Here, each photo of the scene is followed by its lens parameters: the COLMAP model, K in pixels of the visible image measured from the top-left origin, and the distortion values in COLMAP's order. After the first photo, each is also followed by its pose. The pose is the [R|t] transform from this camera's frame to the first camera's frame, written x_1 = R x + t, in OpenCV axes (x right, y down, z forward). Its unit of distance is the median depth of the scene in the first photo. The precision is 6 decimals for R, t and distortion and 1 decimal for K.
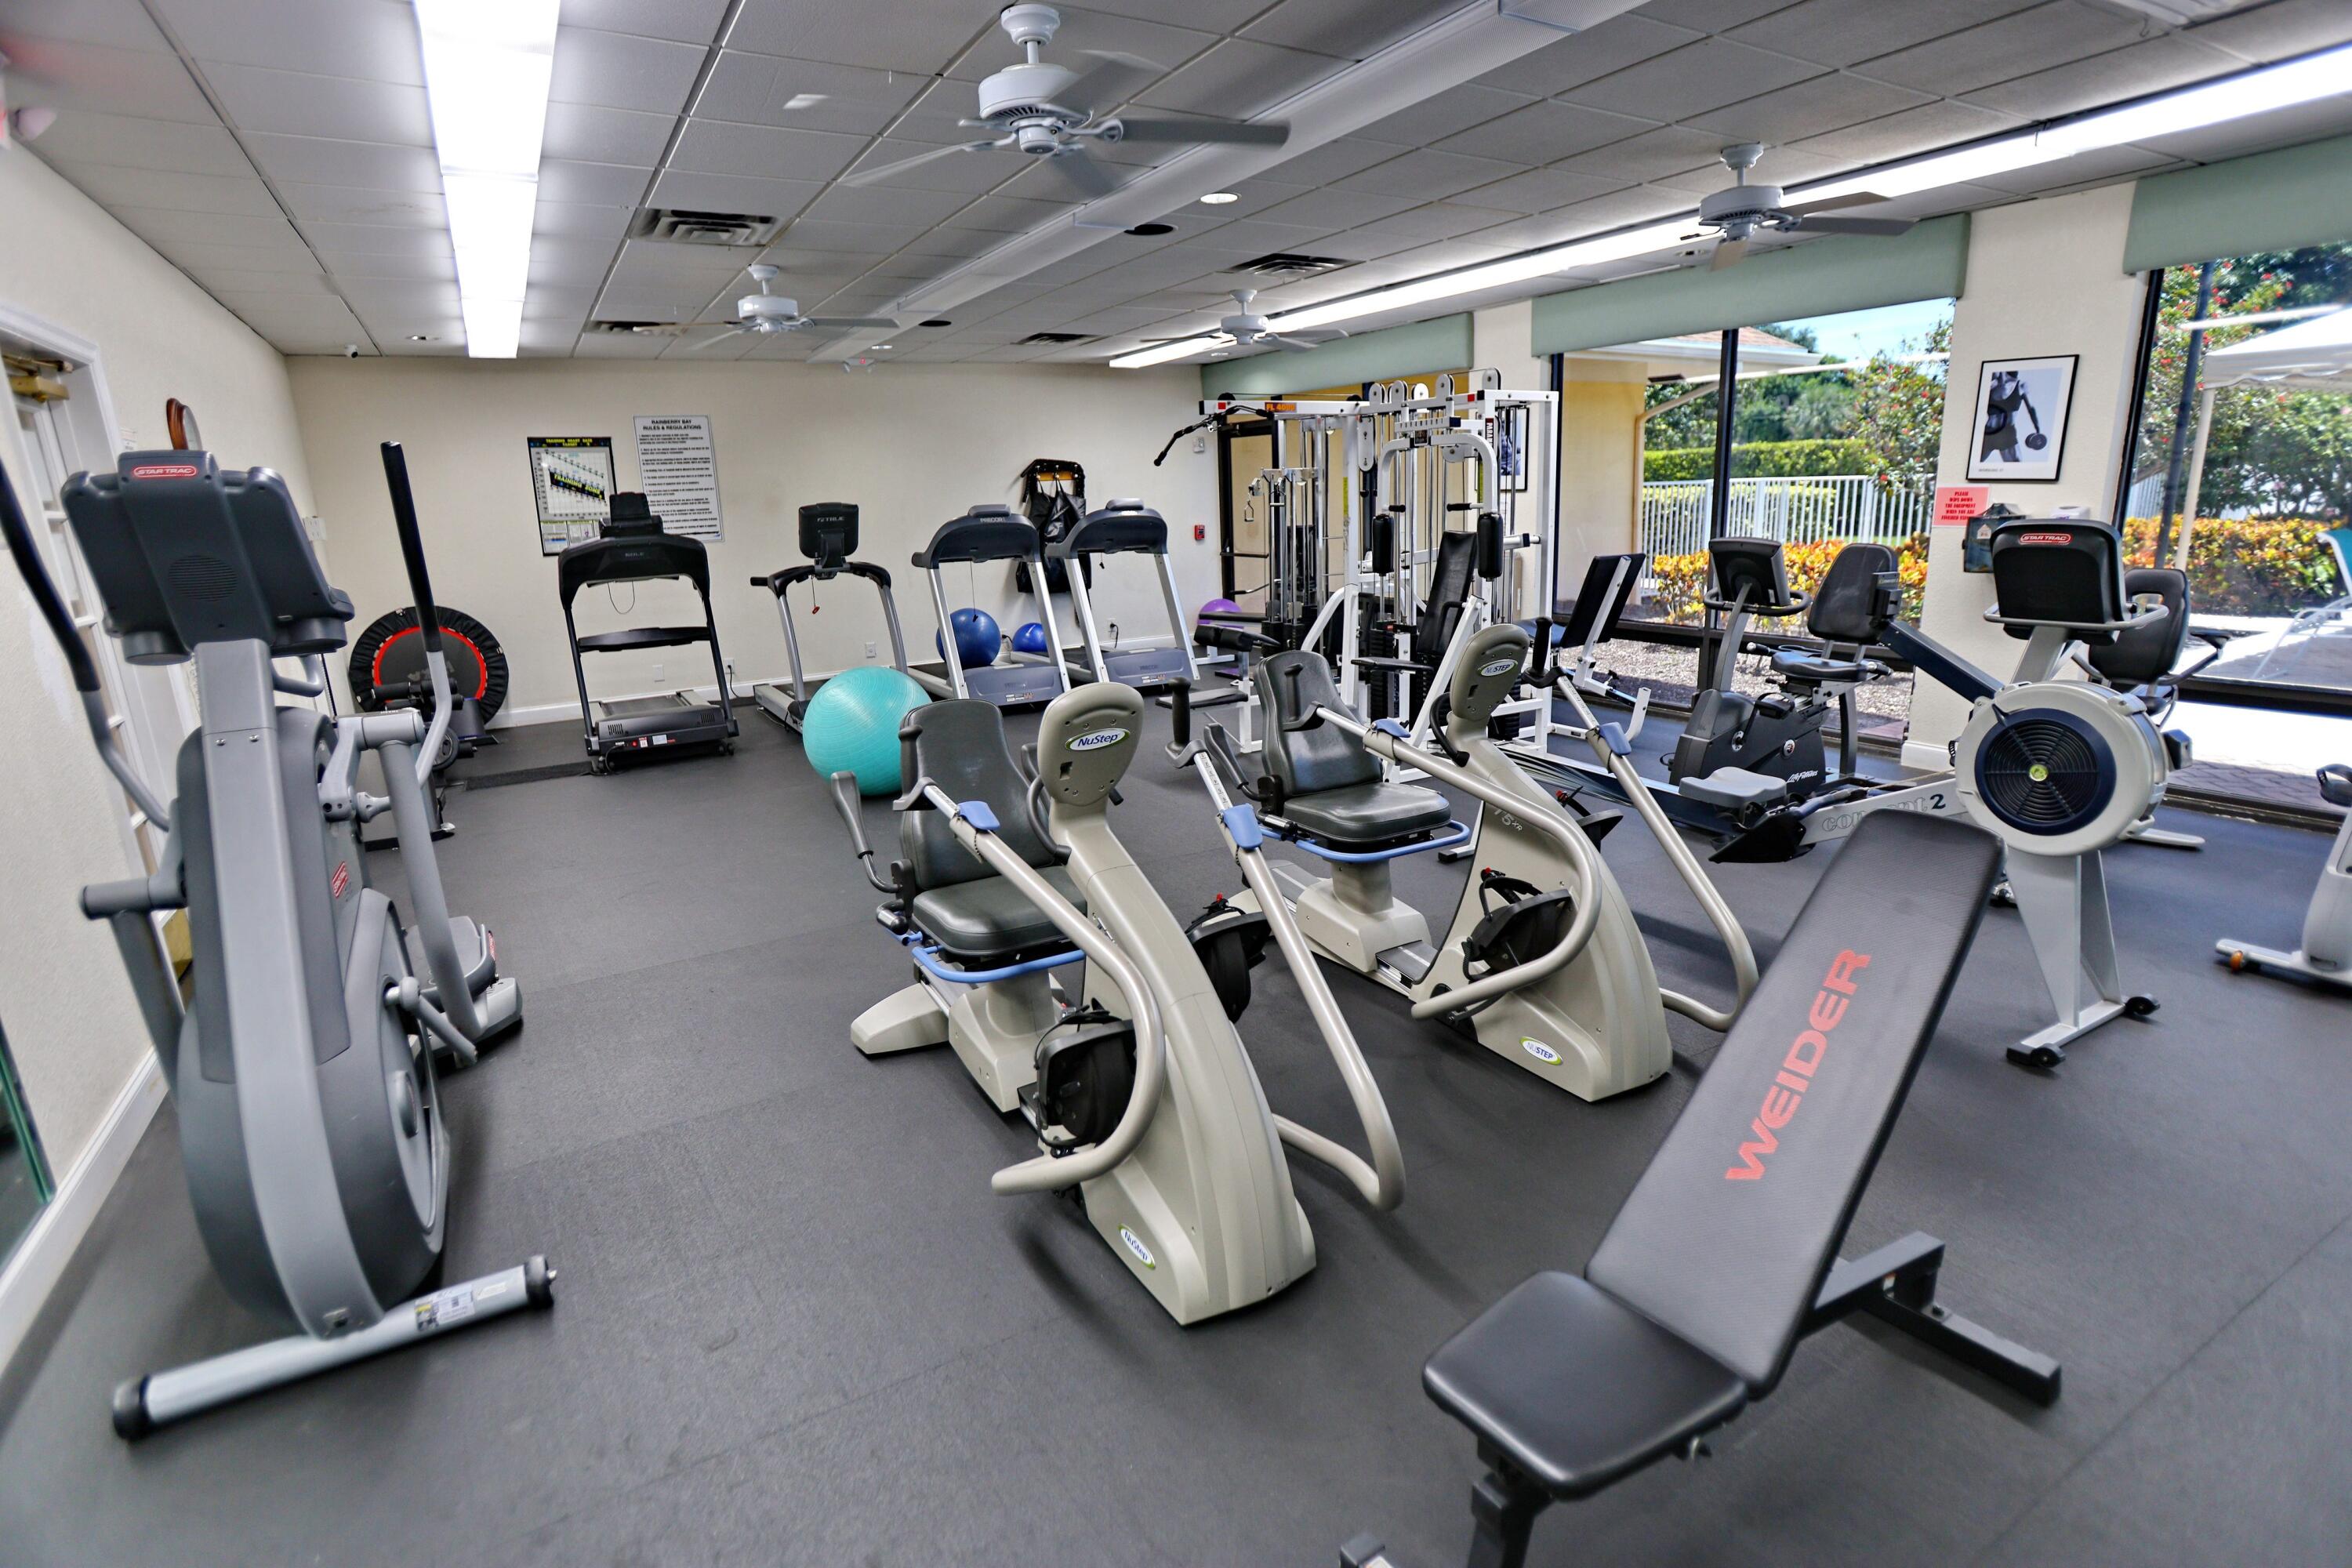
lens RADIAL K [[1230.9, 0, 1176.0], [0, 1230.9, 784.0], [0, 0, 1]] dist [-0.000797, -0.000233]
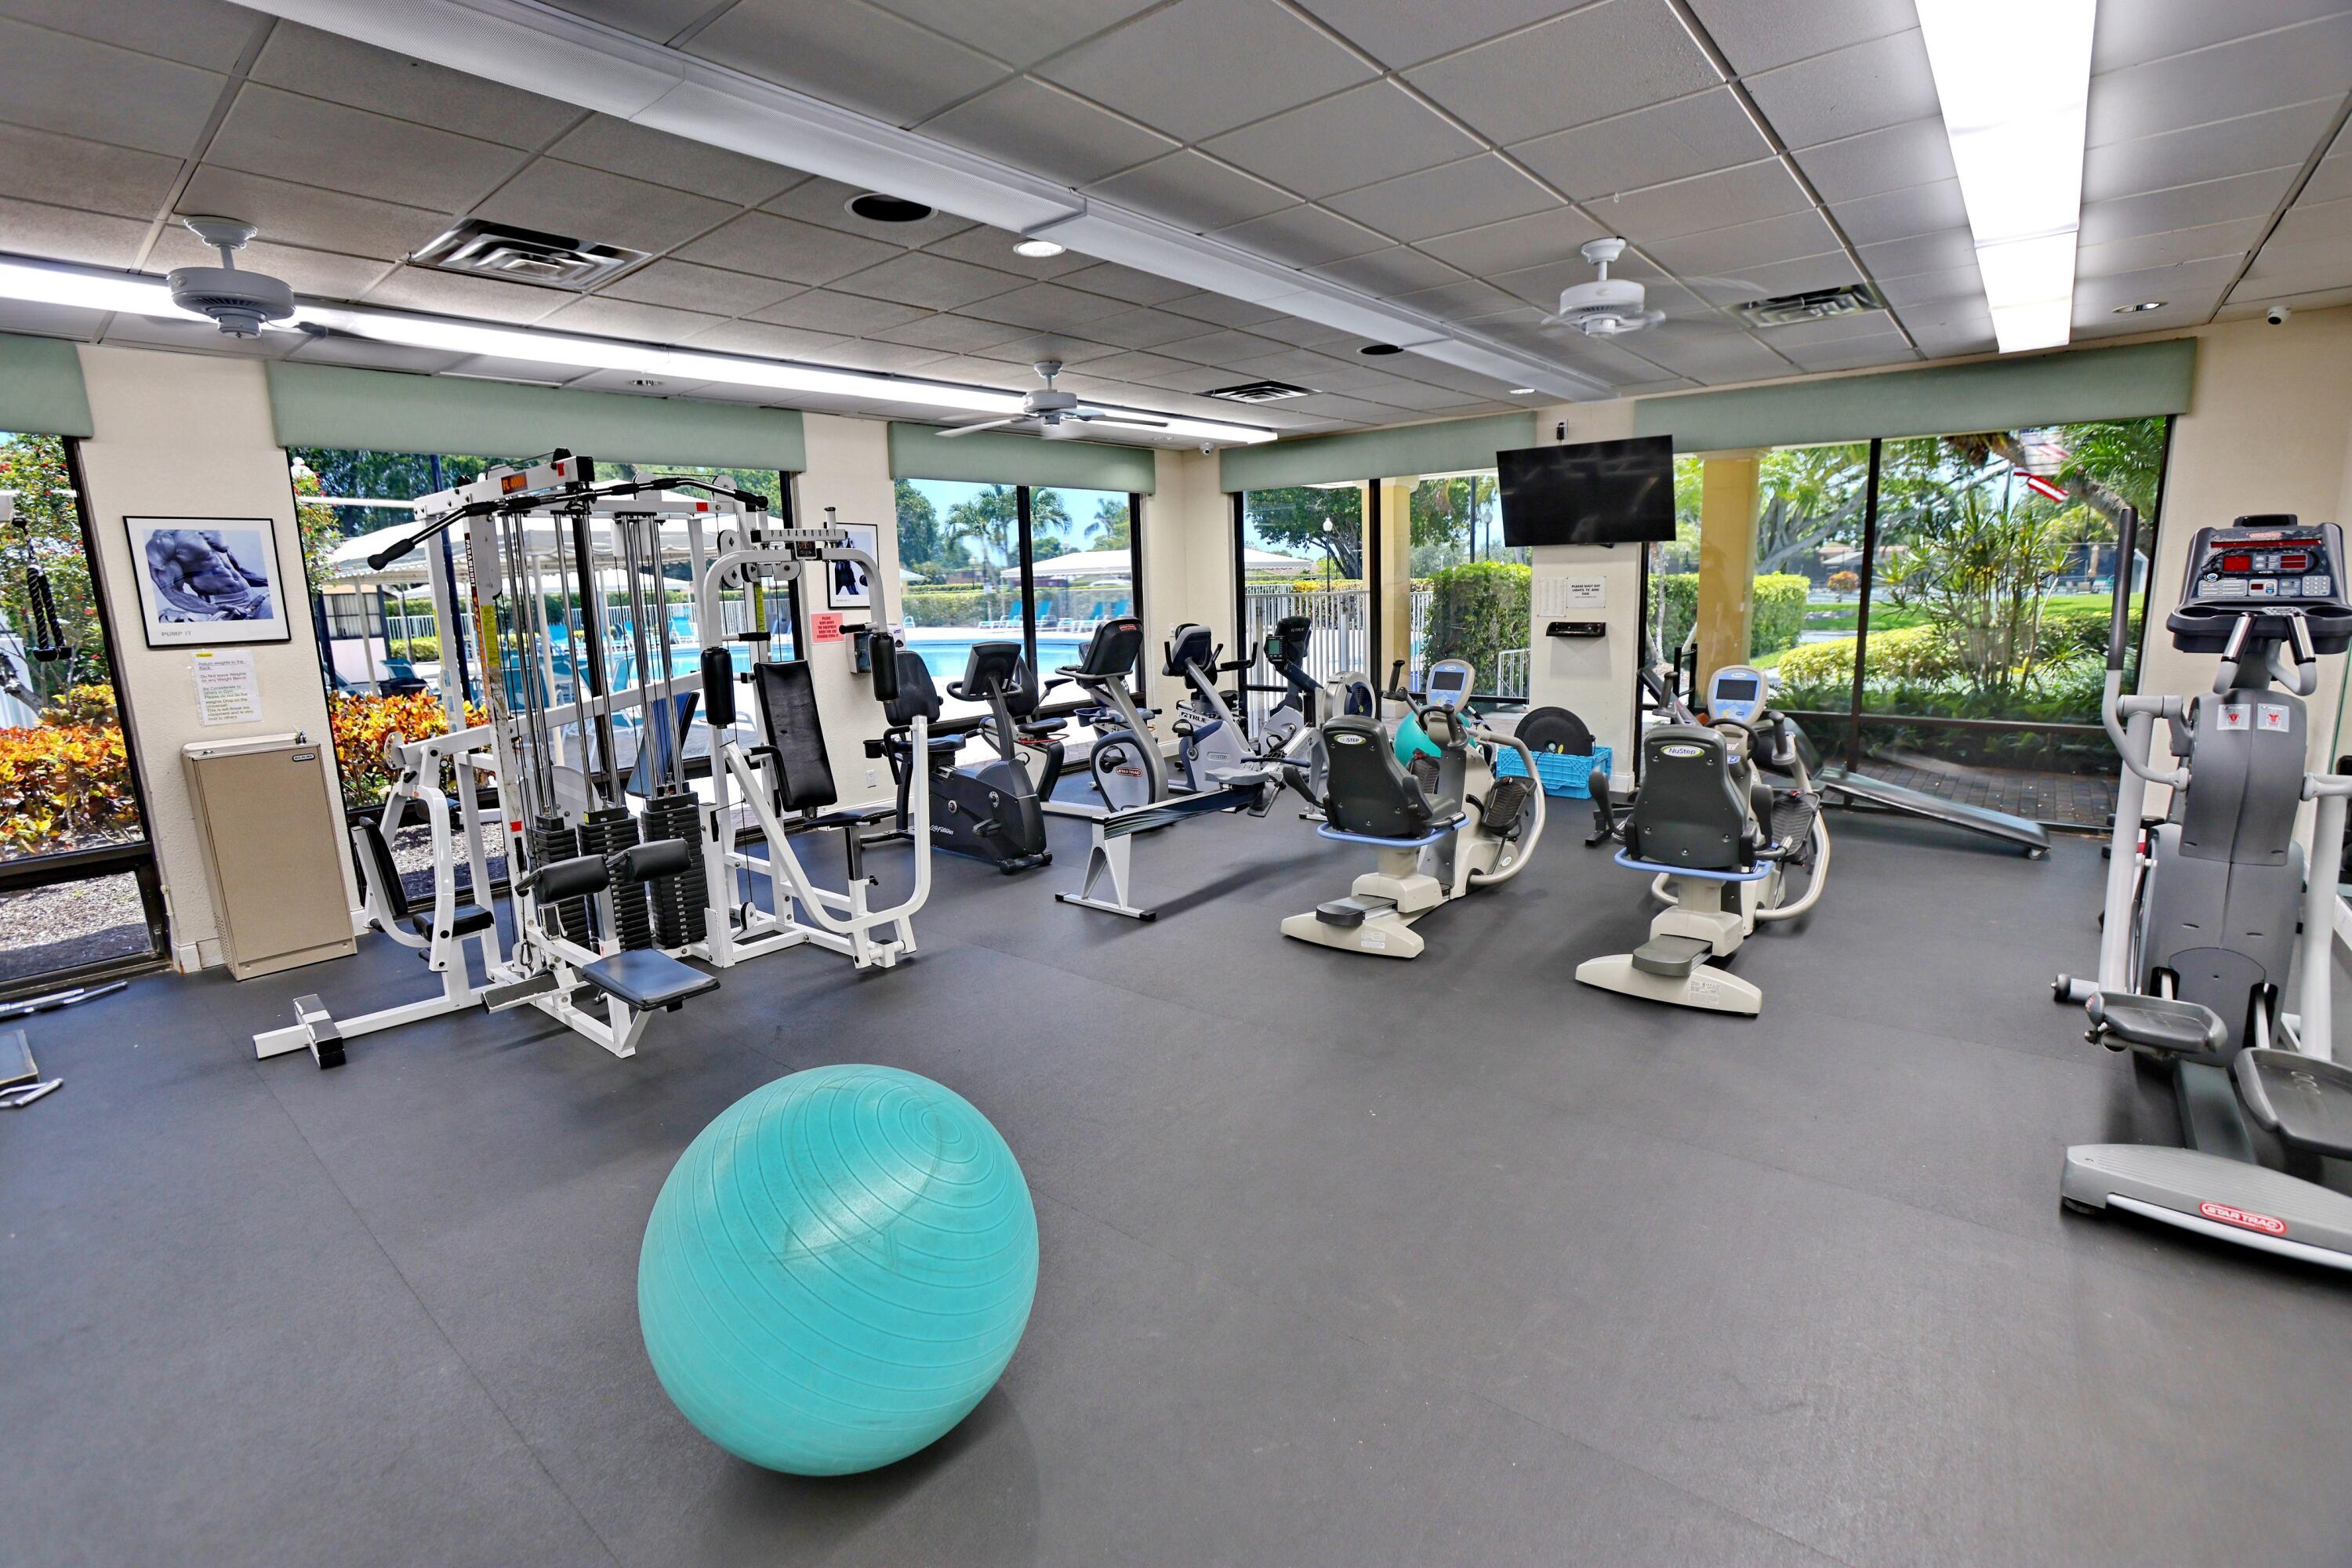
lens RADIAL K [[1080.0, 0, 1176.0], [0, 1080.0, 784.0], [0, 0, 1]] dist [-0.068680, 0.032657]
pose [[-0.389228, -0.121100, 0.913146, -0.640754], [0.261240, 0.936106, 0.235498, -0.252592], [-0.883321, 0.330213, -0.332722, 1.163498]]
